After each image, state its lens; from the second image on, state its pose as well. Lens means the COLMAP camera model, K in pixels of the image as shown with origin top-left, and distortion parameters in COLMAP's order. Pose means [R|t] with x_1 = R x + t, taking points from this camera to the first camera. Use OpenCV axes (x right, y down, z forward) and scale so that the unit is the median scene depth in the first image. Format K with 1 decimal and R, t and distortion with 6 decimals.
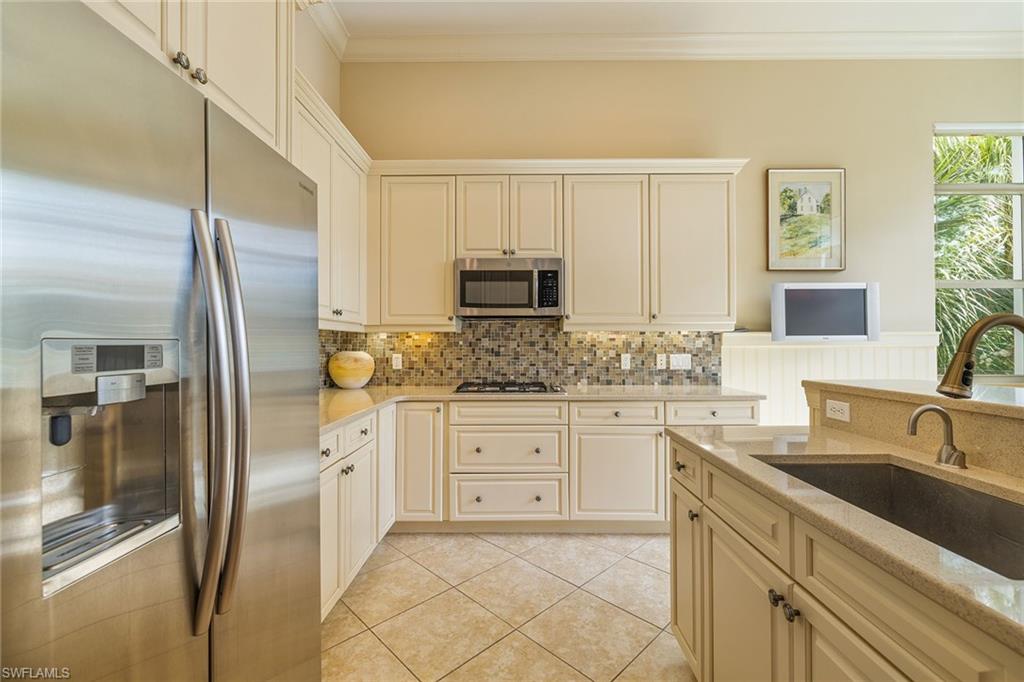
lens RADIAL K [[427.4, 0, 517.8], [0, 427.4, 340.8], [0, 0, 1]] dist [-0.000525, -0.000113]
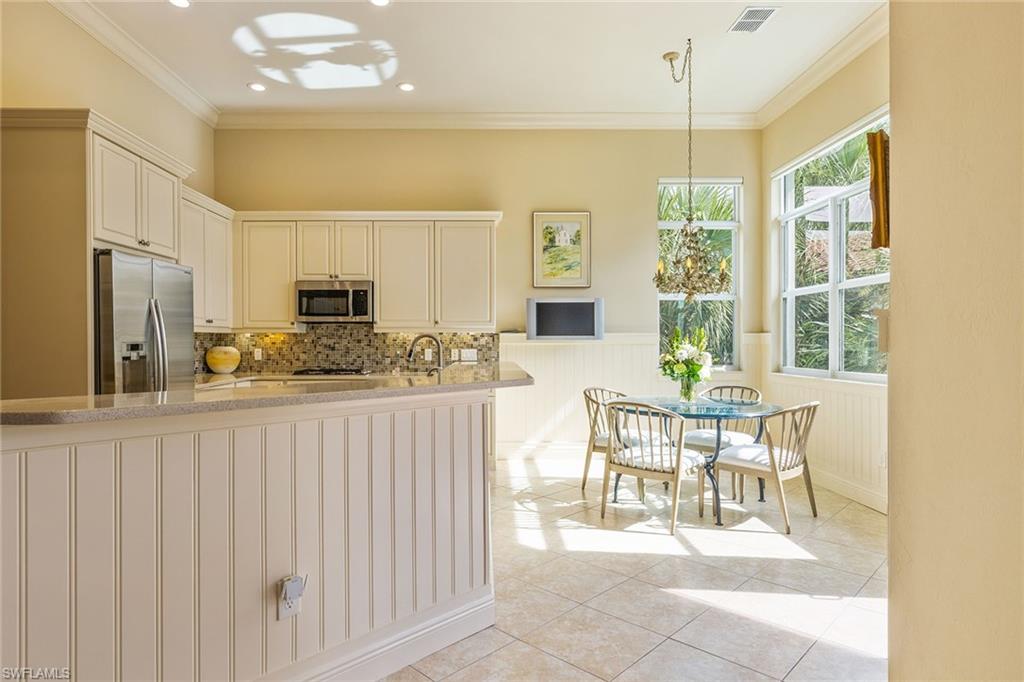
lens RADIAL K [[586.3, 0, 490.7], [0, 586.3, 344.7], [0, 0, 1]] dist [0.004106, 0.000693]
pose [[0.999957, 0.001479, 0.009113, 0.453167], [-0.001645, 0.999831, 0.018318, -0.017681], [-0.009085, -0.018333, 0.999791, -0.891917]]
